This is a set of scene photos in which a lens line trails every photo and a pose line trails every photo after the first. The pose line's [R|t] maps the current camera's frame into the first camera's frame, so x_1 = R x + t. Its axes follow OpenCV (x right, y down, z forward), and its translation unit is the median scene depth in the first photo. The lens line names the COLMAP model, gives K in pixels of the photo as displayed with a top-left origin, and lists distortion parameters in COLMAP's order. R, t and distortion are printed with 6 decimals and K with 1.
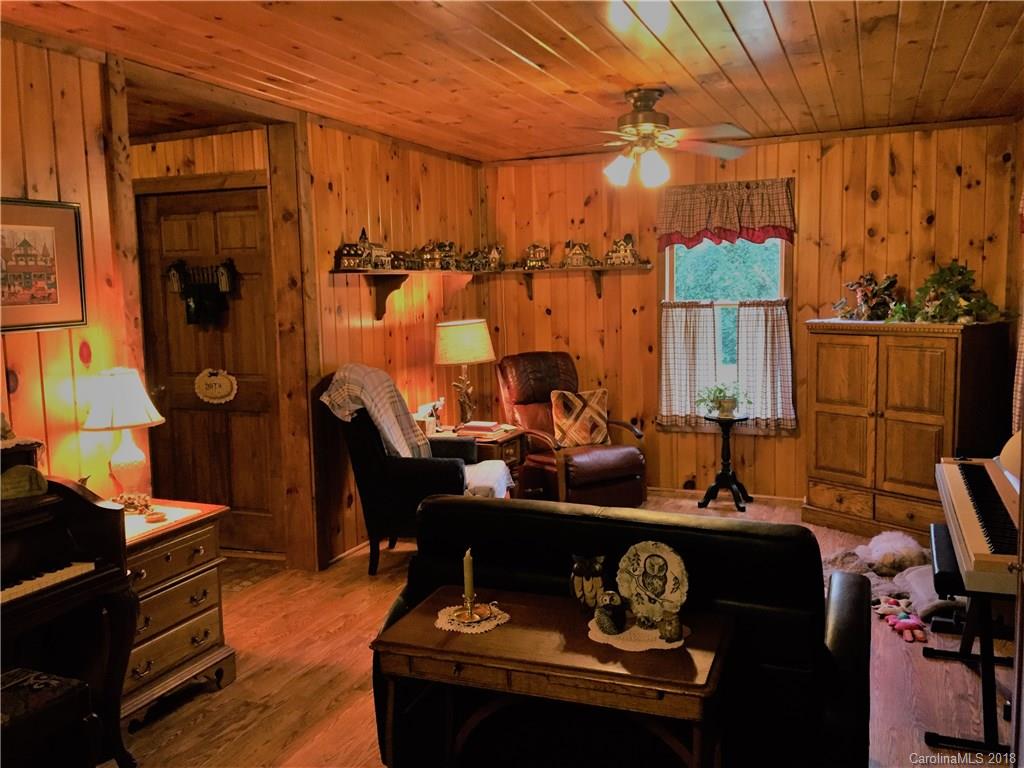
lens RADIAL K [[865.7, 0, 512.7], [0, 865.7, 380.9], [0, 0, 1]] dist [0.041825, -0.075123]
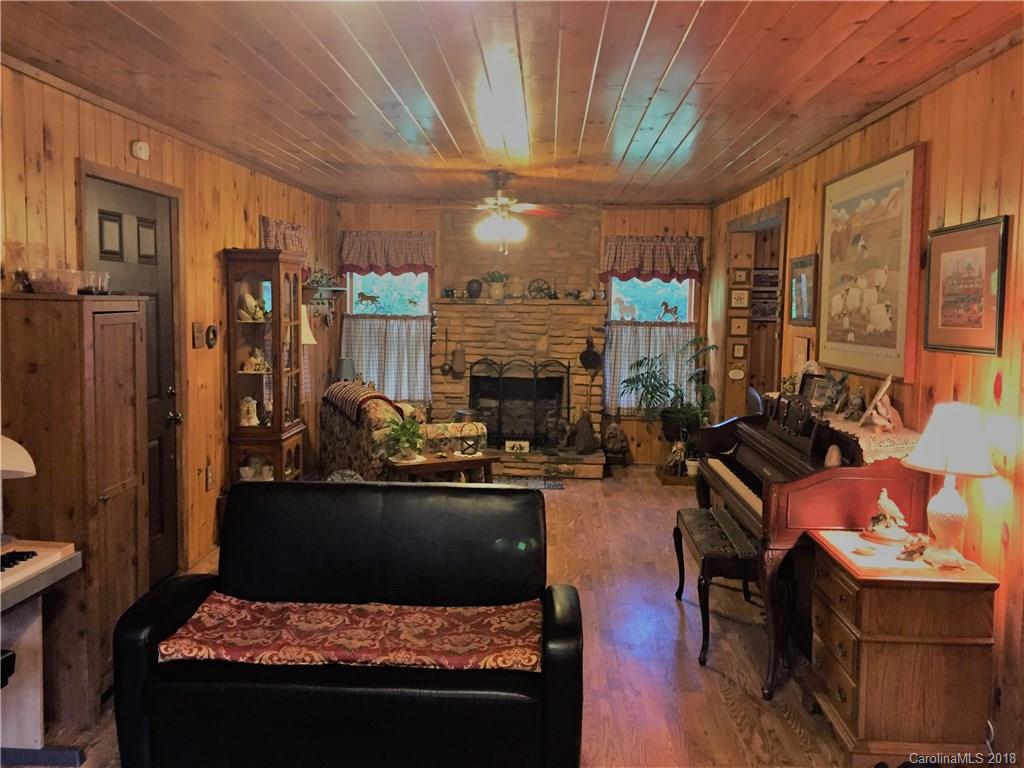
lens RADIAL K [[865.7, 0, 511.3], [0, 865.7, 381.0], [0, 0, 1]] dist [0.041825, -0.075123]
pose [[-0.935598, 0.040889, -0.350692, 0.289630], [-0.038077, 0.975792, 0.215358, -0.222595], [0.351009, 0.214842, -0.911392, 1.736929]]
